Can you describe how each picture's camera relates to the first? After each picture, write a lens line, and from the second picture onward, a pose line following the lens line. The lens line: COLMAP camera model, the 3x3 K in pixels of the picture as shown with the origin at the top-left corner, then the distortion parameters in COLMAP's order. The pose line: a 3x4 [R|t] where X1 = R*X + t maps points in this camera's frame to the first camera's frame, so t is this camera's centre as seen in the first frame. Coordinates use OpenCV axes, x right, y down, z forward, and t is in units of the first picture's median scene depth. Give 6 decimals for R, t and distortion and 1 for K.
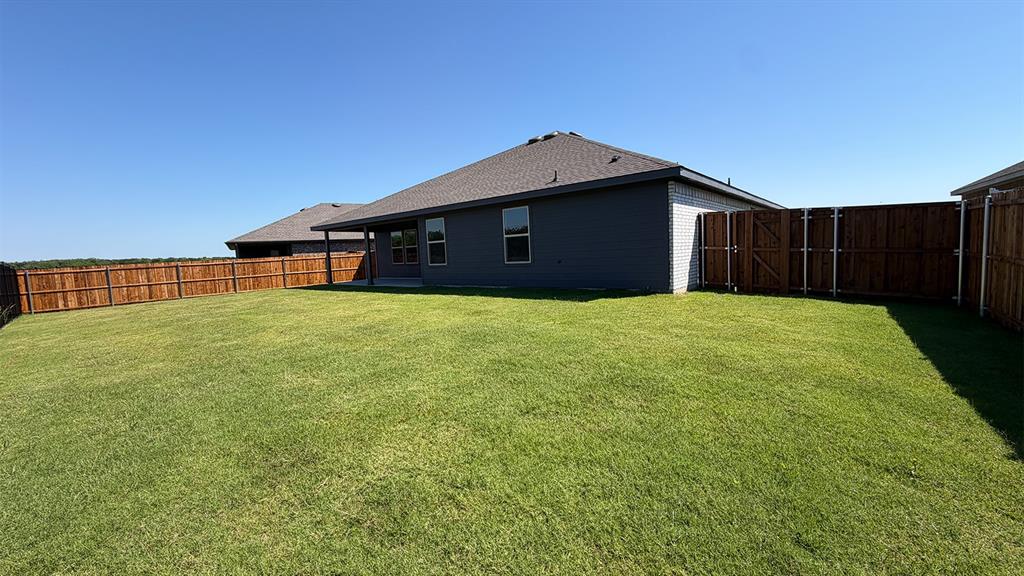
lens RADIAL K [[417.6, 0, 512.0], [0, 417.6, 288.0], [0, 0, 1]] dist [0.000130, 0.000089]
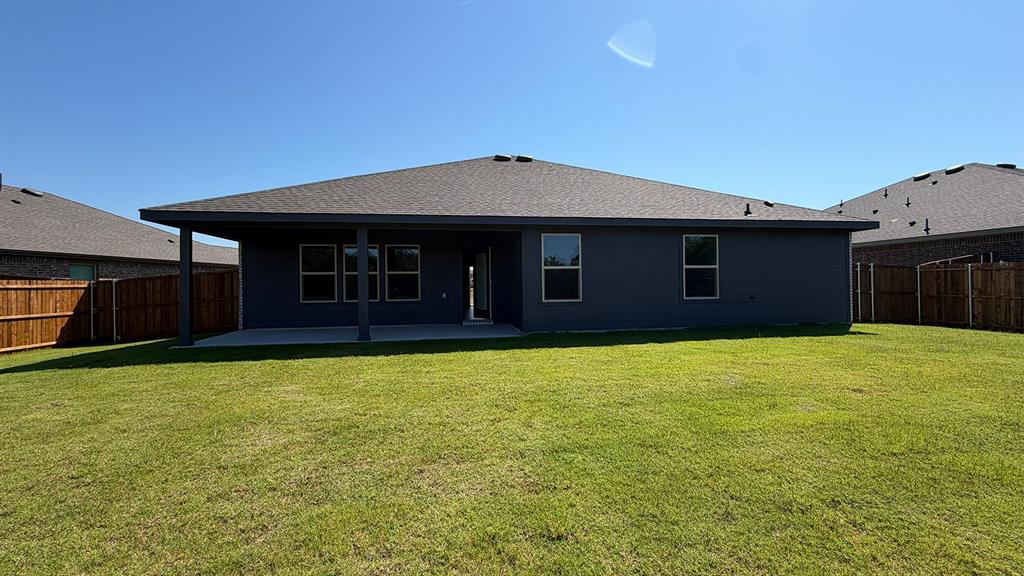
lens RADIAL K [[418.3, 0, 511.3], [0, 418.3, 286.7], [0, 0, 1]] dist [-0.000057, 0.000210]
pose [[0.647286, 0.044159, 0.760967, -0.653444], [0.048162, 0.993956, -0.098646, -0.014031], [-0.760724, 0.100502, 0.641247, 0.548814]]
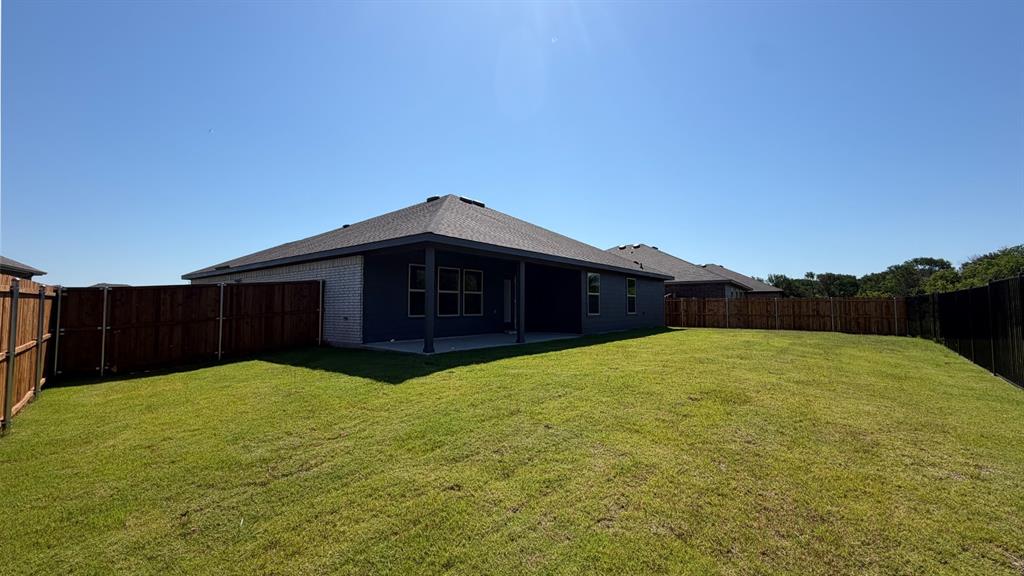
lens RADIAL K [[417.6, 0, 512.0], [0, 417.6, 288.0], [0, 0, 1]] dist [0.000130, 0.000089]
pose [[-0.027894, 0.100873, 0.994508, -1.123217], [0.094362, 0.990718, -0.097842, -0.035062], [-0.995147, 0.091115, -0.037154, 1.123860]]
